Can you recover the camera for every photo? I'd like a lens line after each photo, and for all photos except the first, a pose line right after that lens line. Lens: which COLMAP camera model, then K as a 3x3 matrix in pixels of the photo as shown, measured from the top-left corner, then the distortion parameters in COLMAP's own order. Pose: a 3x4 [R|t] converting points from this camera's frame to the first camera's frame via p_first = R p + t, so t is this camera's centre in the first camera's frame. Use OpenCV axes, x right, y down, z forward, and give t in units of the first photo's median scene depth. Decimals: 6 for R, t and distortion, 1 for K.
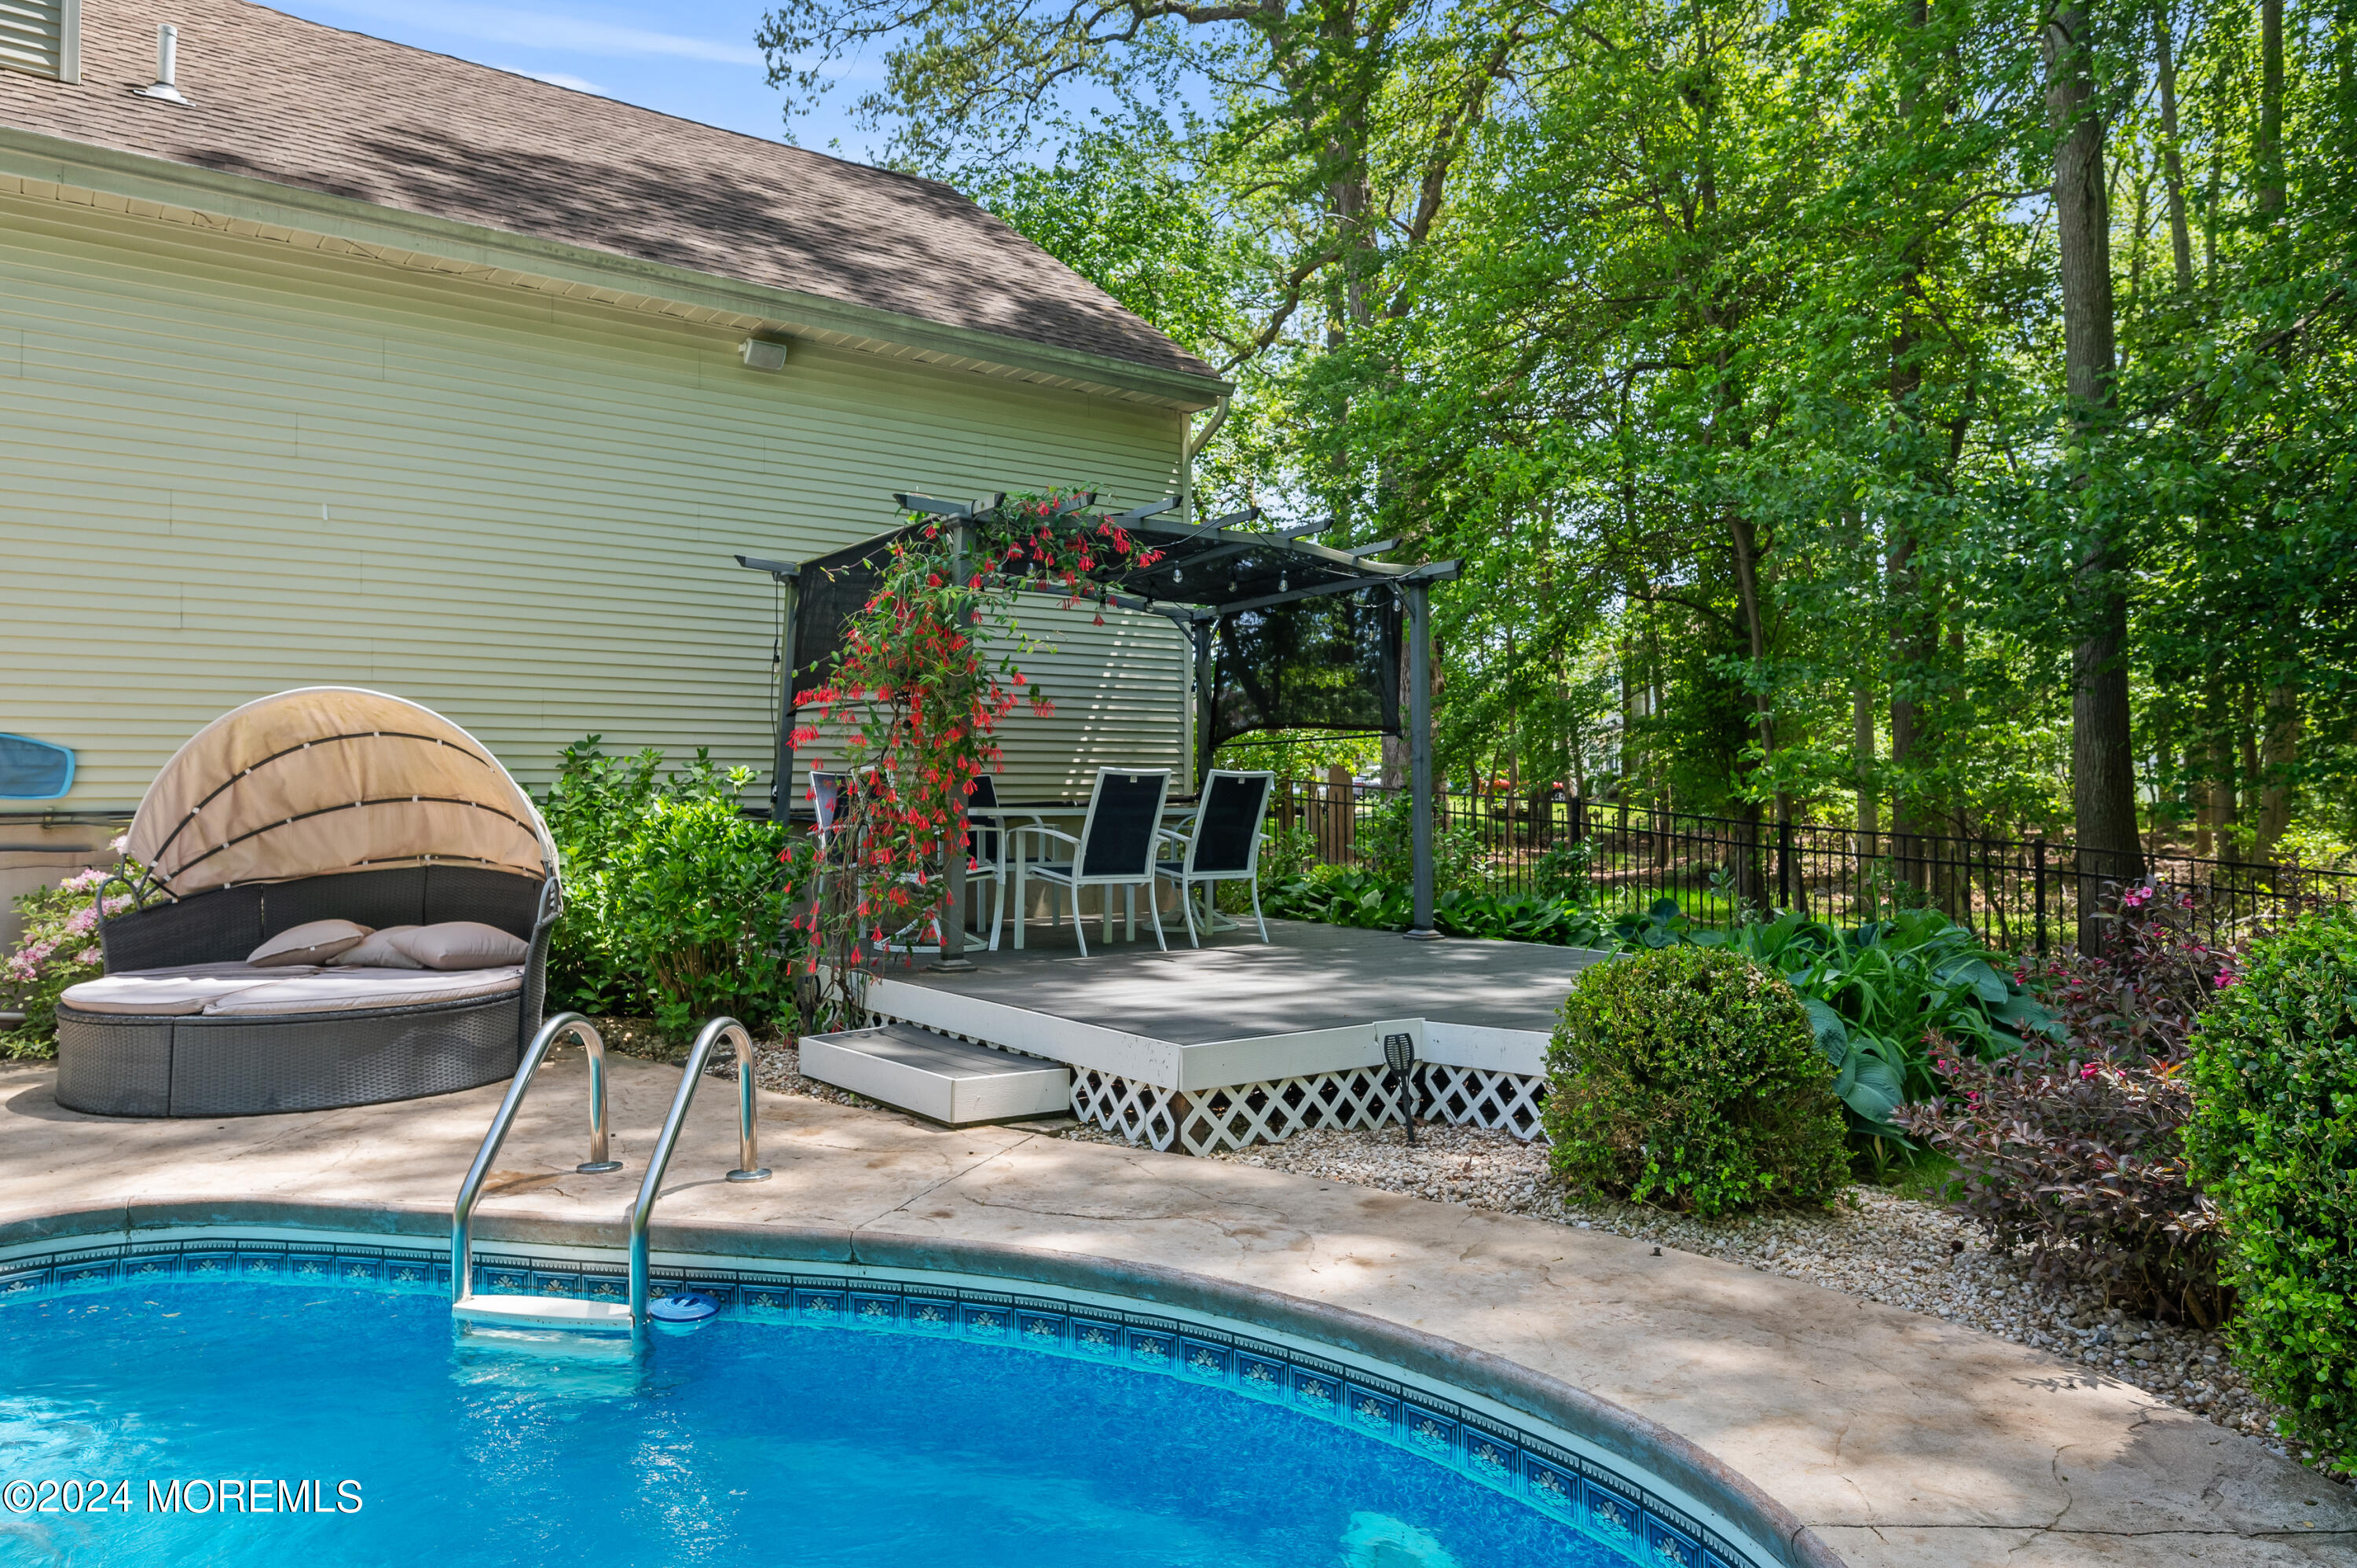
lens RADIAL K [[1503.2, 0, 1178.7], [0, 1503.2, 781.9], [0, 0, 1]] dist [-0.041041, -0.000305]
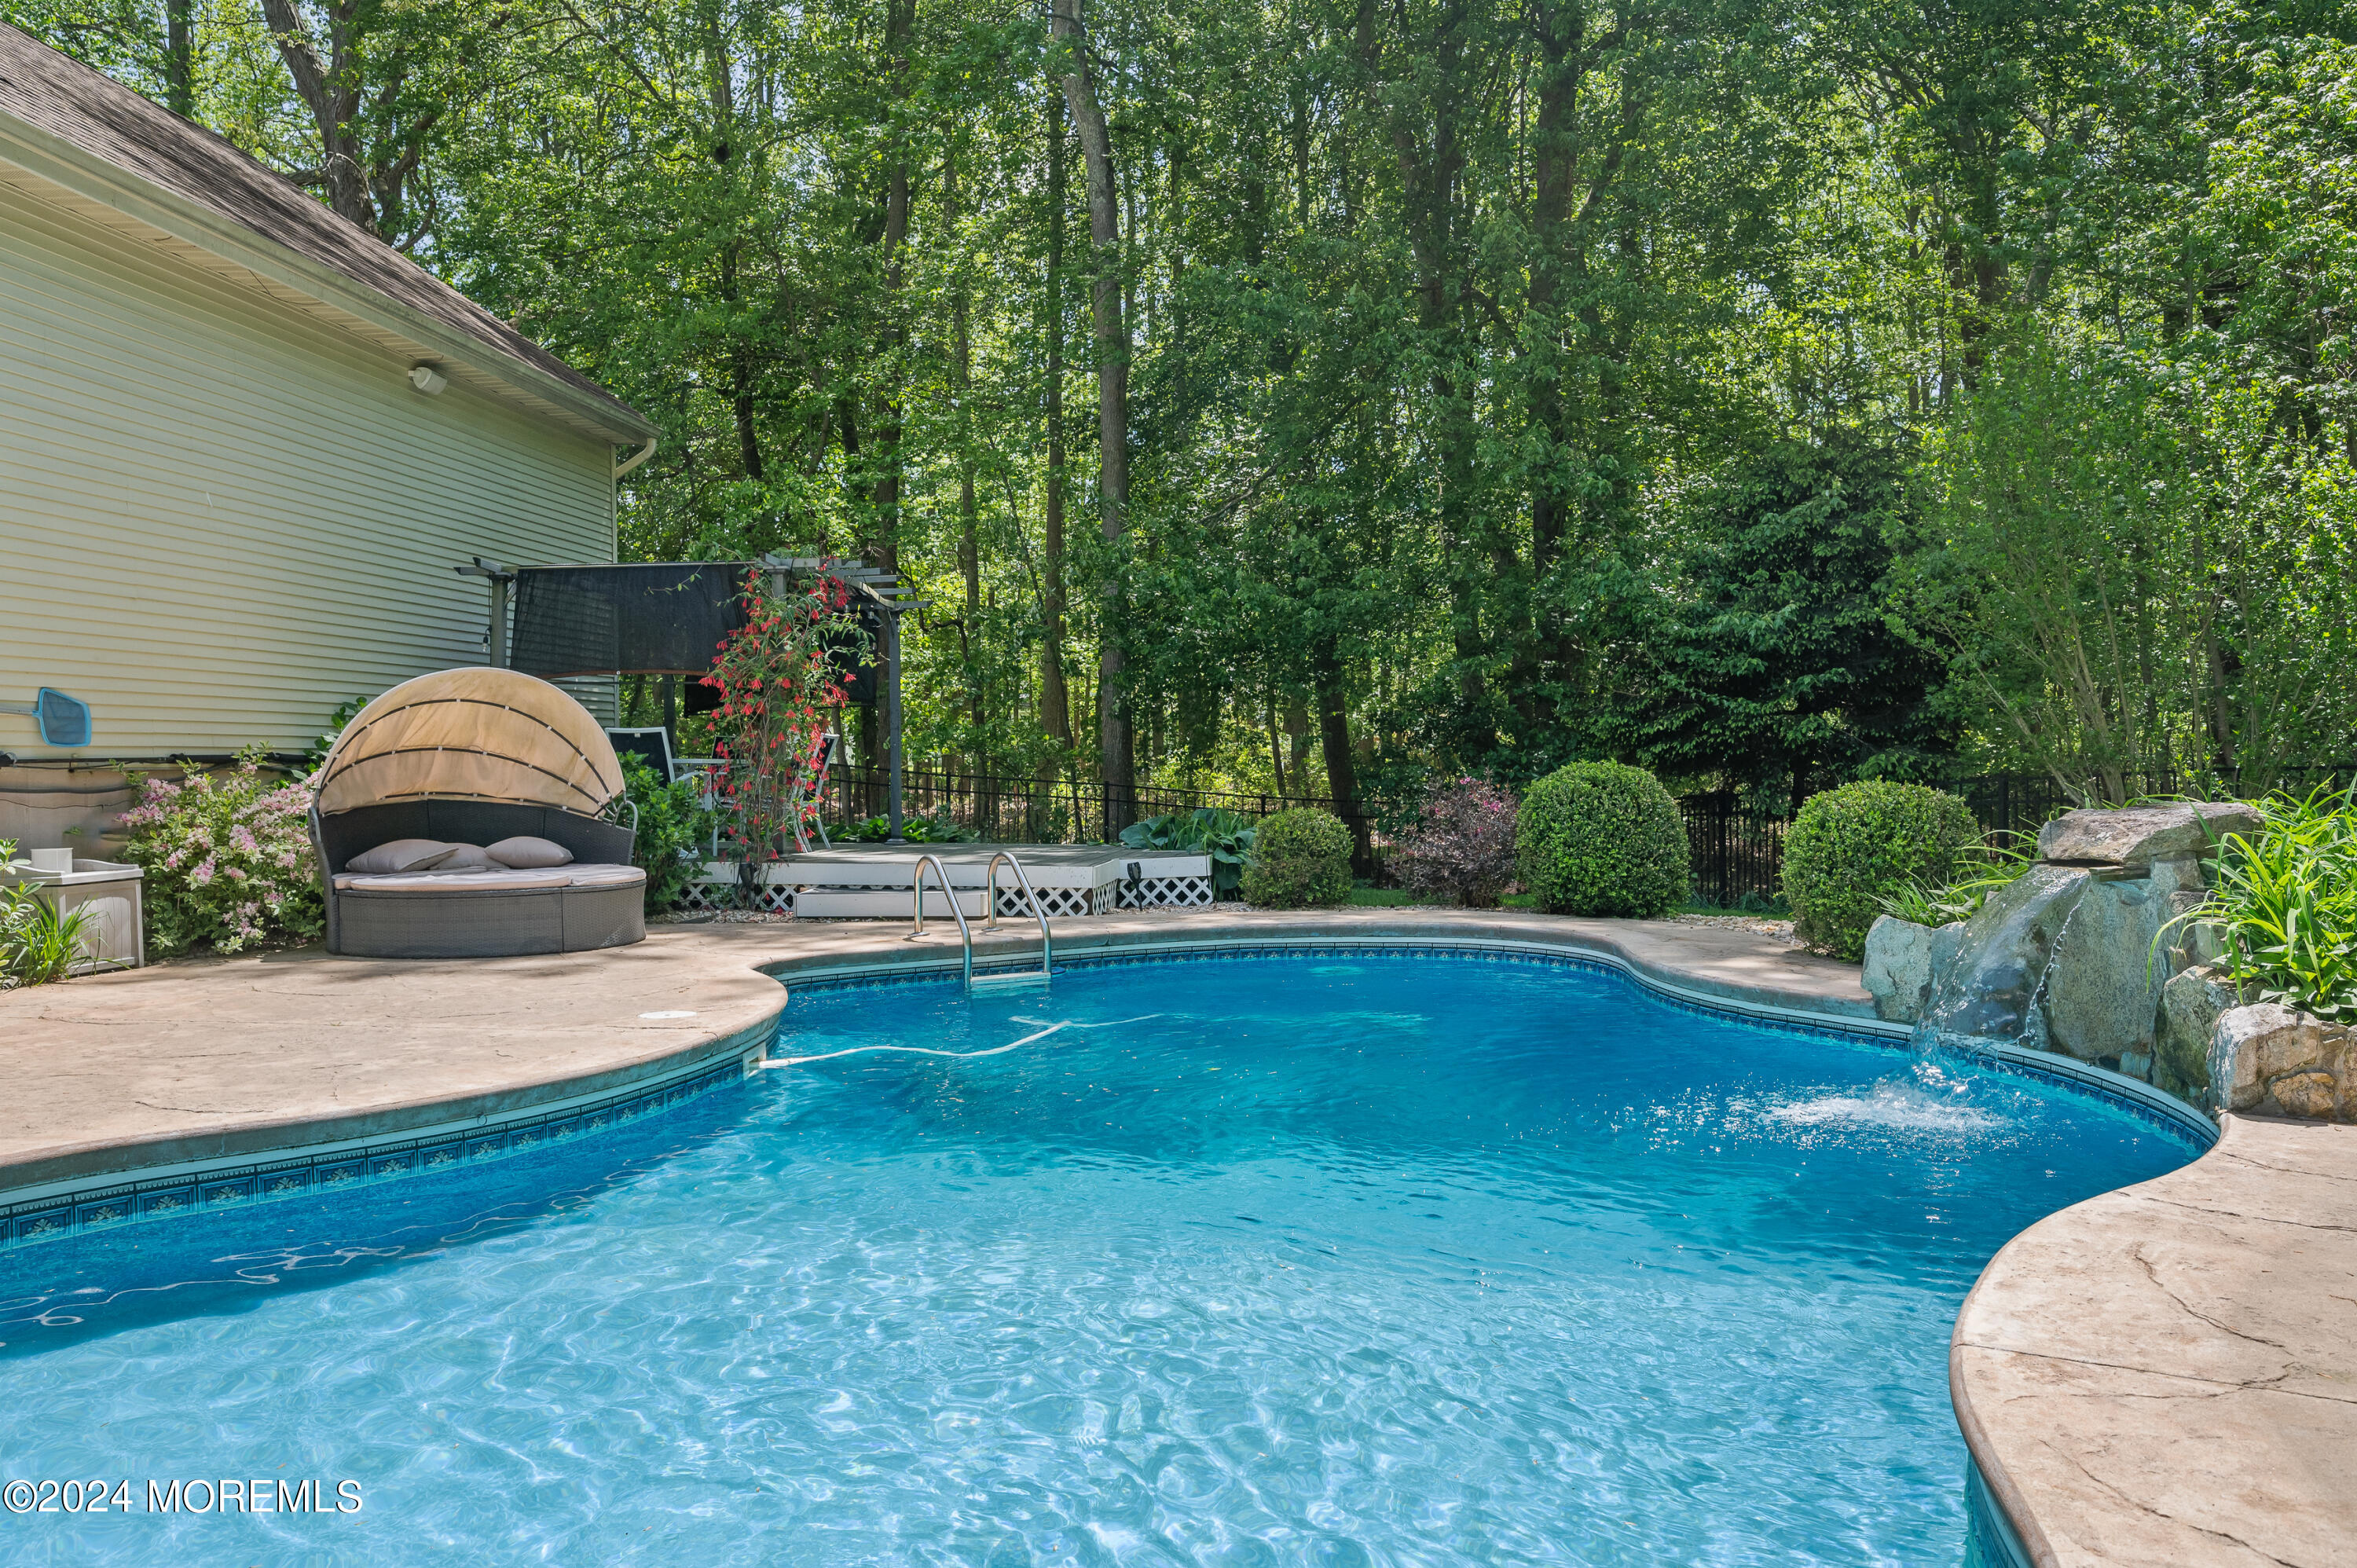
lens RADIAL K [[1718.1, 0, 1176.0], [0, 1718.1, 787.1], [0, 0, 1]] dist [-0.033121, 0.001535]
pose [[0.688629, -0.008573, 0.725063, -1.462686], [-0.010109, 0.999719, 0.021421, 0.008041], [-0.725043, -0.022080, 0.688349, -0.662005]]
